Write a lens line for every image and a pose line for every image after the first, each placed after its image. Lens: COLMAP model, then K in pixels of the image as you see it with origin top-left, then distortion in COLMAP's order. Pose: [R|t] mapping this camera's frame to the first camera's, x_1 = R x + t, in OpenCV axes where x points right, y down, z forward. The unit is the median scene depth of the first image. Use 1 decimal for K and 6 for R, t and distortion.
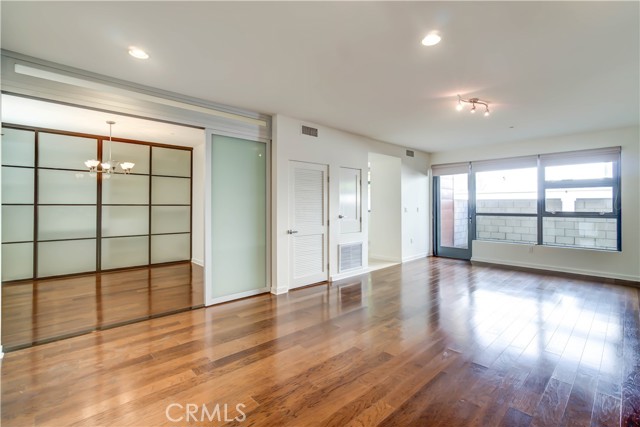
lens RADIAL K [[283.8, 0, 322.4], [0, 283.8, 202.9], [0, 0, 1]] dist [-0.002595, -0.000324]
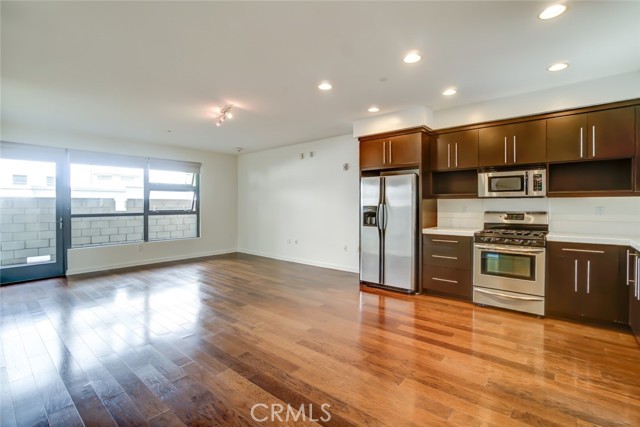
lens RADIAL K [[298.6, 0, 322.6], [0, 298.6, 206.8], [0, 0, 1]] dist [0.023875, 0.000526]
pose [[-0.093741, -0.004768, 0.995585, -0.494848], [-0.007820, 0.999961, 0.004053, 0.007472], [-0.995566, -0.007405, -0.093775, 0.516586]]
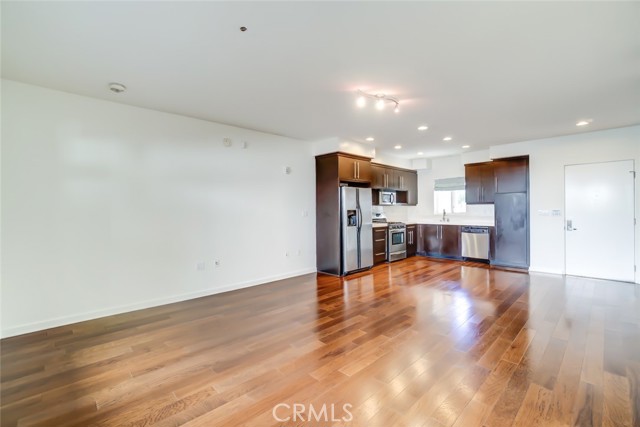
lens RADIAL K [[285.7, 0, 320.7], [0, 285.7, 209.8], [0, 0, 1]] dist [-0.002761, 0.000478]
pose [[-0.999975, 0.006511, -0.002692, 0.531897], [0.006529, 0.999957, -0.006540, 0.012946], [0.002649, -0.006557, -0.999975, 1.392804]]
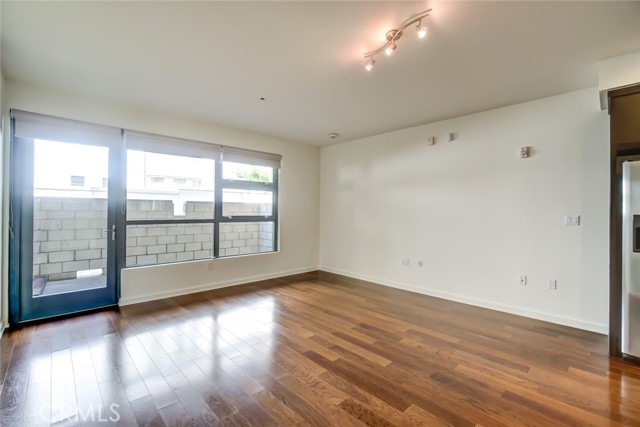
lens RADIAL K [[285.7, 0, 320.7], [0, 285.7, 209.8], [0, 0, 1]] dist [-0.002761, 0.000478]
pose [[-0.004481, 0.003418, 0.999984, -0.047789], [-0.019219, 0.999809, -0.003503, 0.011028], [-0.999805, -0.019234, -0.004415, 0.826561]]
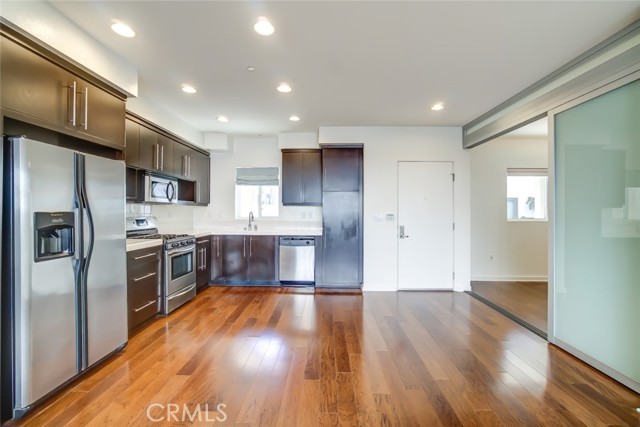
lens RADIAL K [[285.7, 0, 320.7], [0, 285.7, 209.8], [0, 0, 1]] dist [-0.002761, 0.000478]
pose [[-0.712243, -0.006466, -0.701903, 0.424734], [0.003359, 0.999915, -0.012620, 0.010152], [0.701925, -0.011346, -0.712160, 0.807115]]
